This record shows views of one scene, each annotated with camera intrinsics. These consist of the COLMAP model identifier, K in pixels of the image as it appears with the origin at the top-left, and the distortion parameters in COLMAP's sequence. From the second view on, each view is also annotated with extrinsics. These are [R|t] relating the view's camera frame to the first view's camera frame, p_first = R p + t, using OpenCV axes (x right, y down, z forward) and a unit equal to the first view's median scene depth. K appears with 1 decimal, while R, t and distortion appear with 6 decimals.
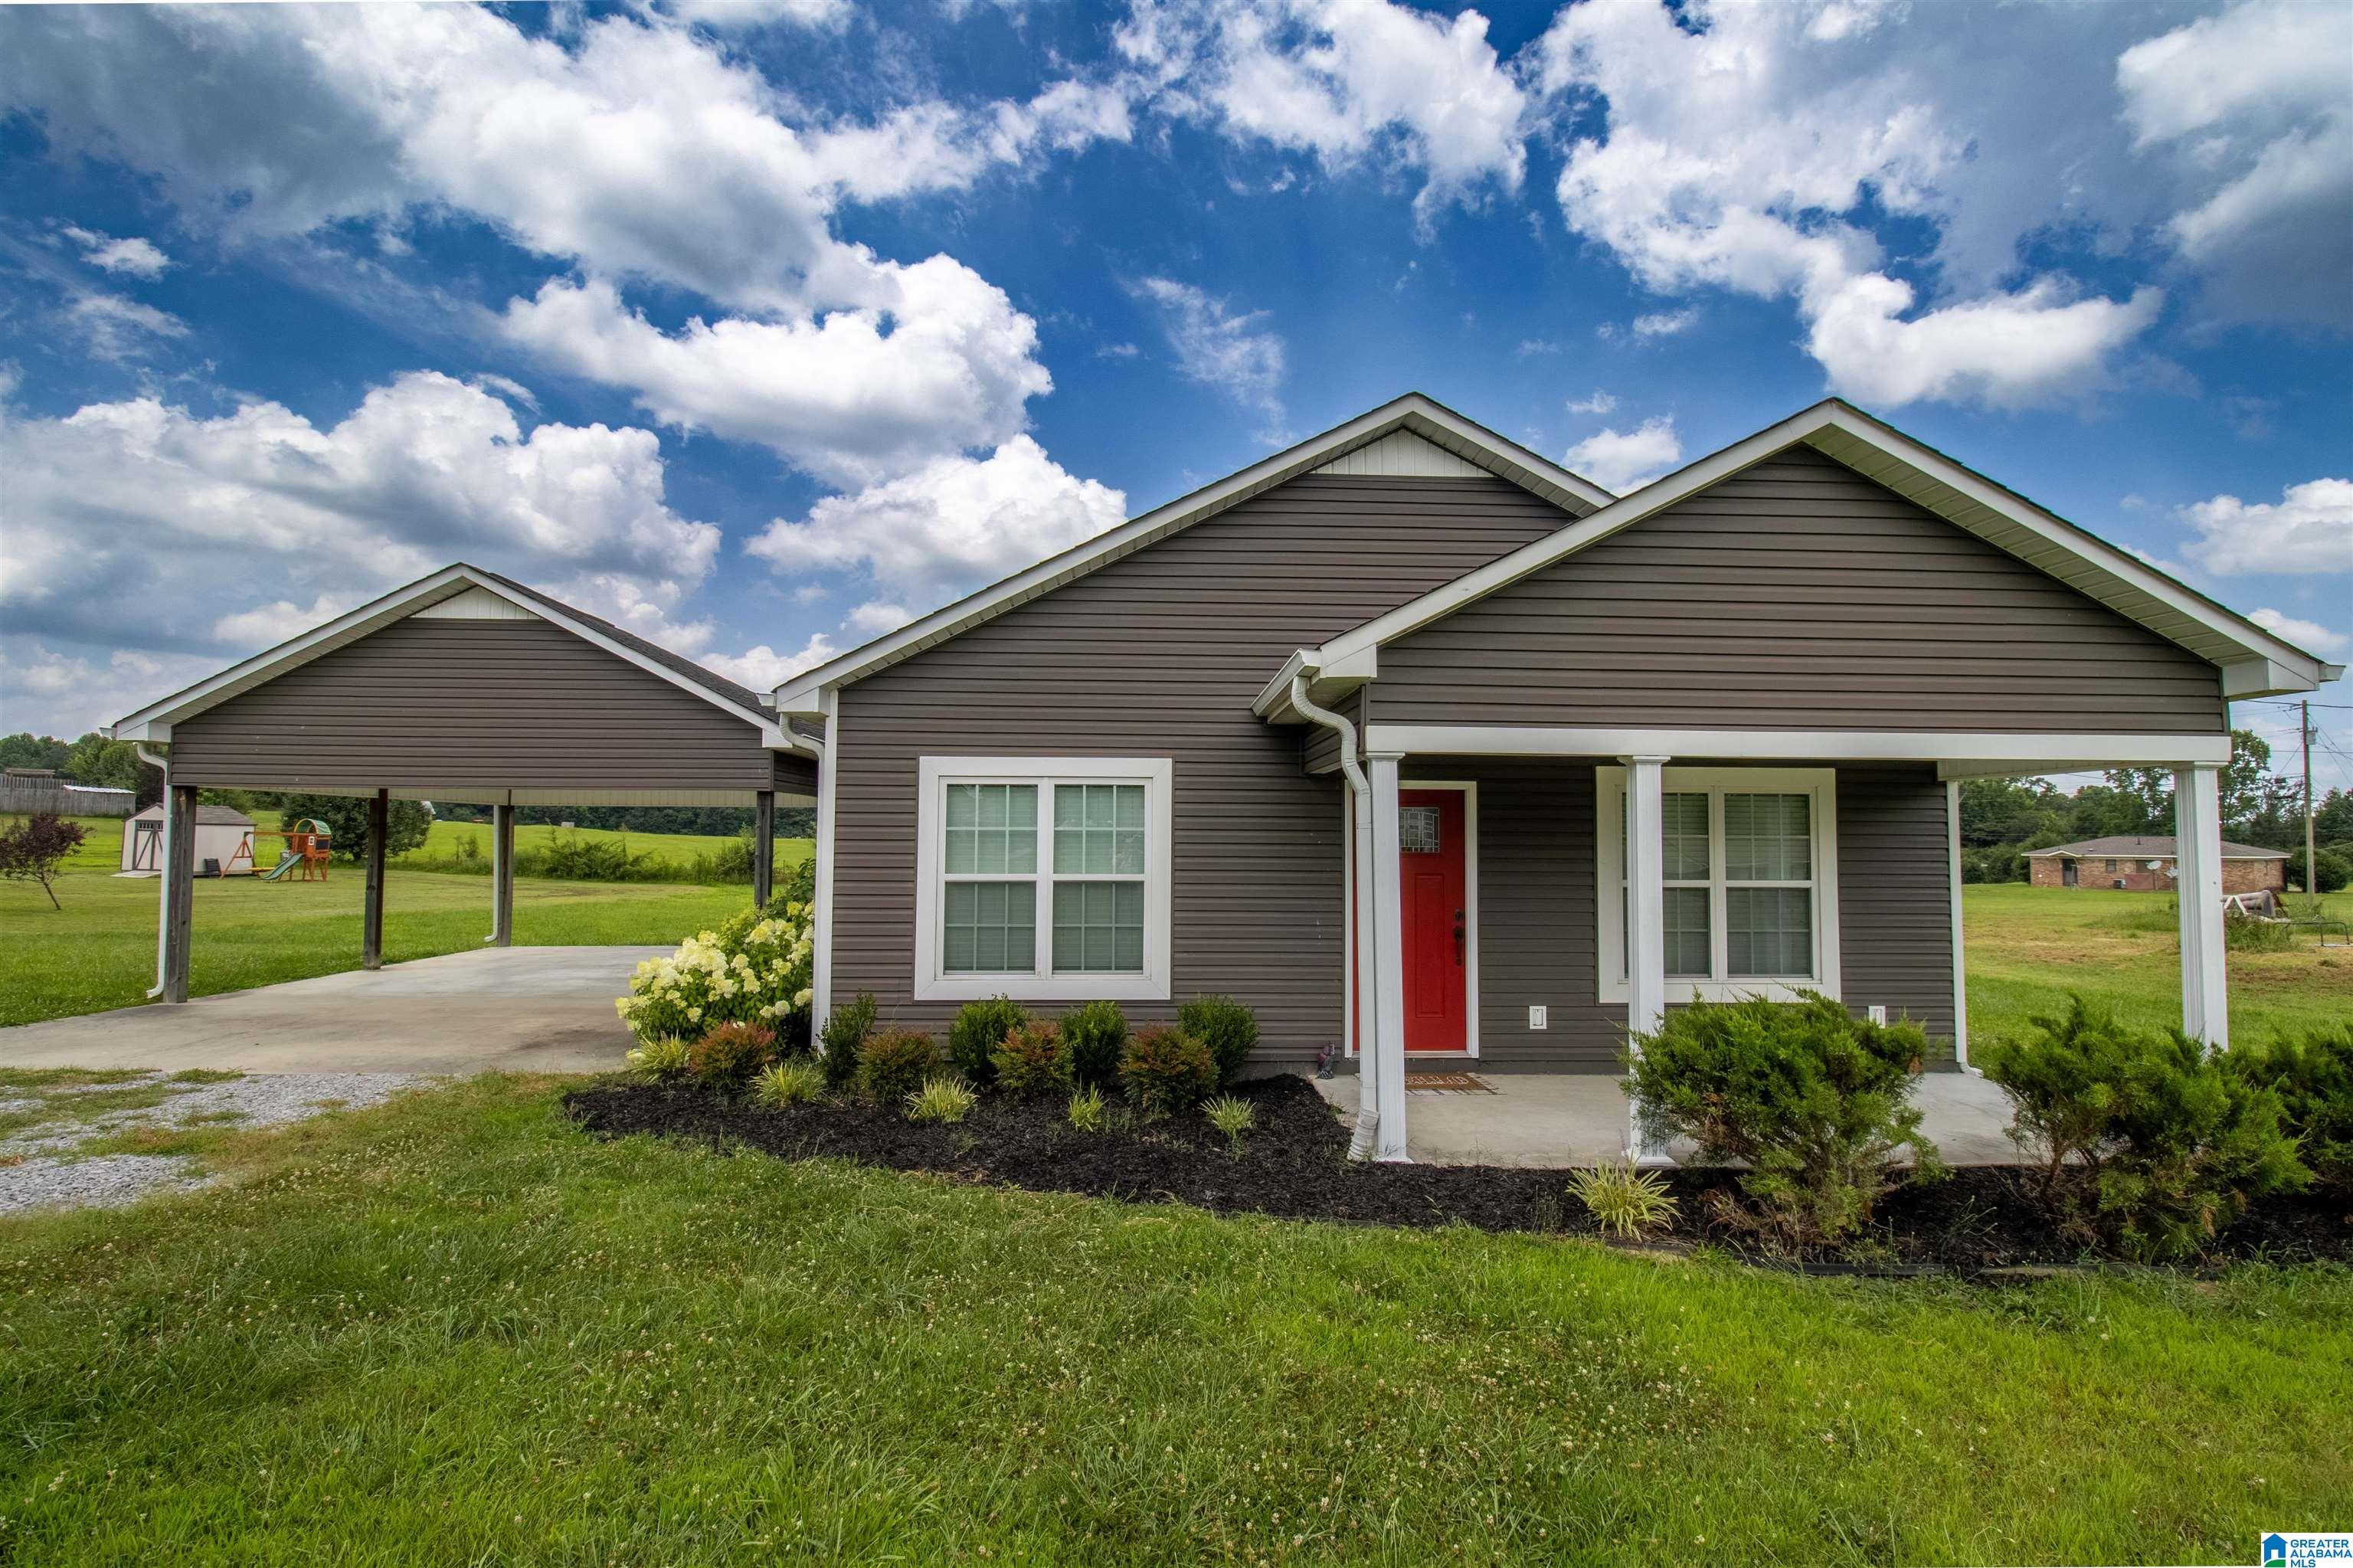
lens RADIAL K [[1084.8, 0, 1176.5], [0, 1084.8, 784.0], [0, 0, 1]] dist [-0.000675, -0.011588]
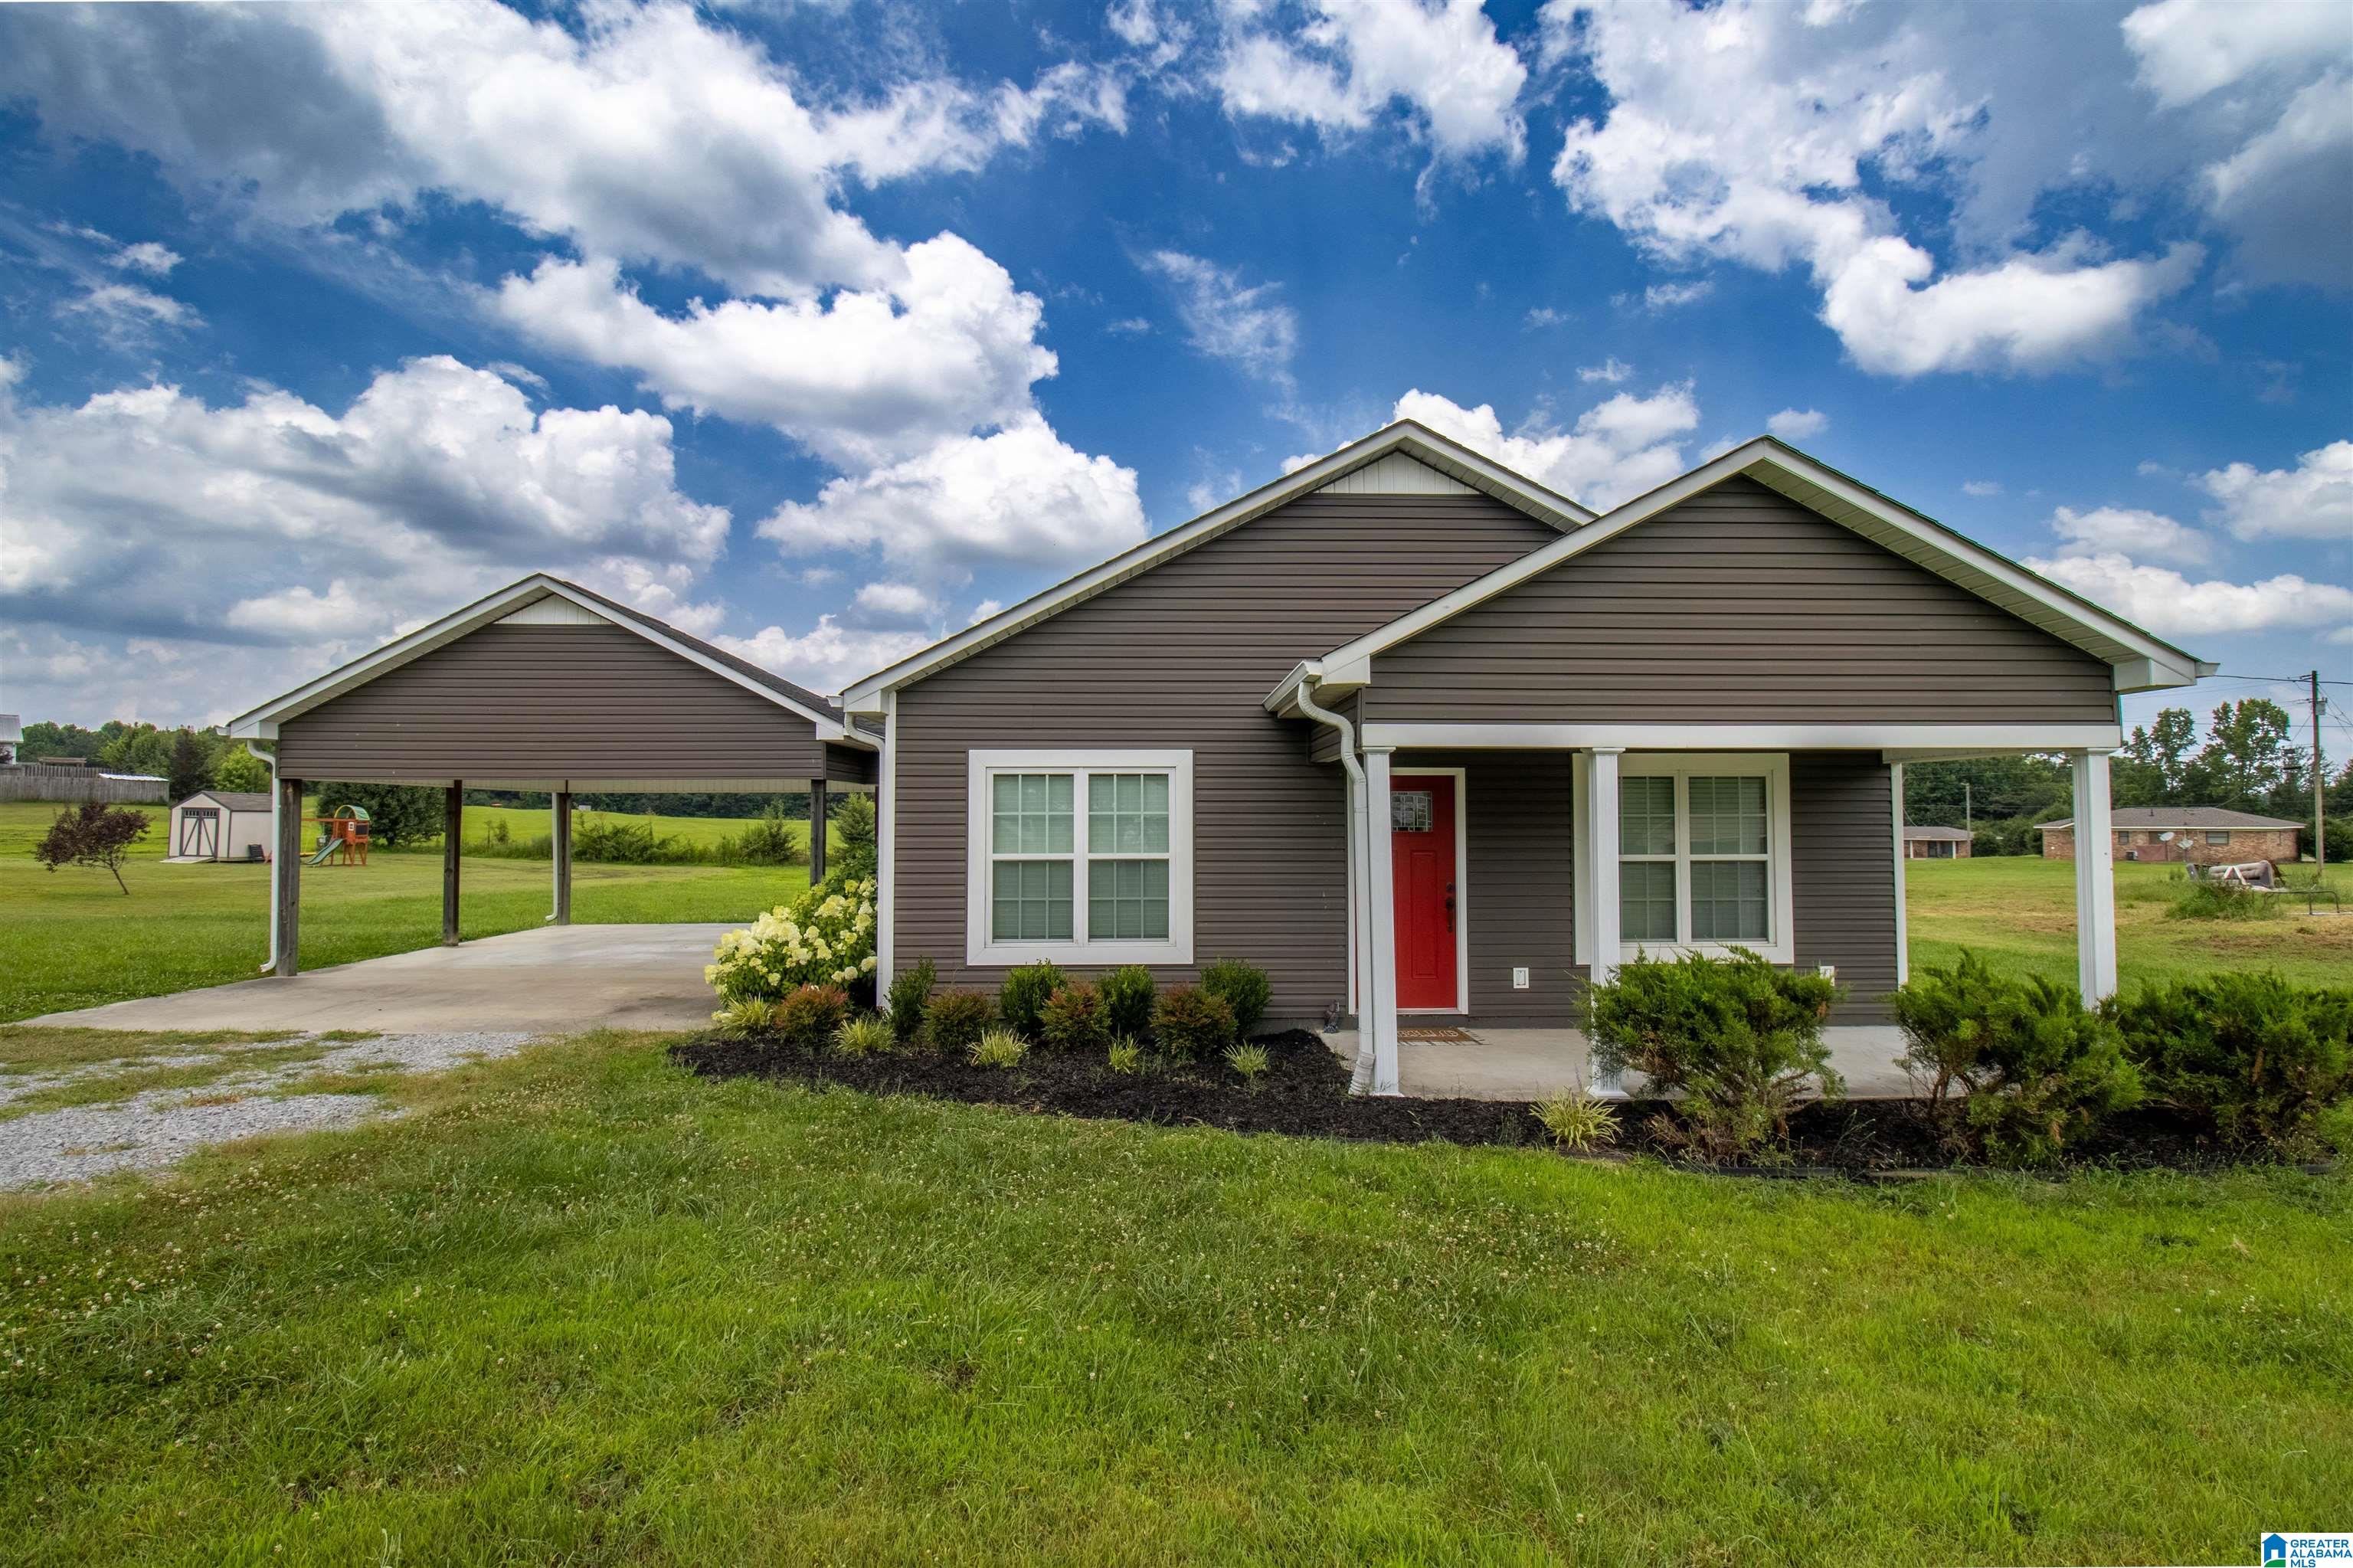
lens RADIAL K [[1093.2, 0, 1177.8], [0, 1093.2, 777.2], [0, 0, 1]] dist [-0.004708, -0.013093]
pose [[0.999932, -0.007843, -0.008575, -0.010427], [0.007960, 0.999874, 0.013737, -0.010953], [0.008467, -0.013804, 0.999869, -0.133889]]
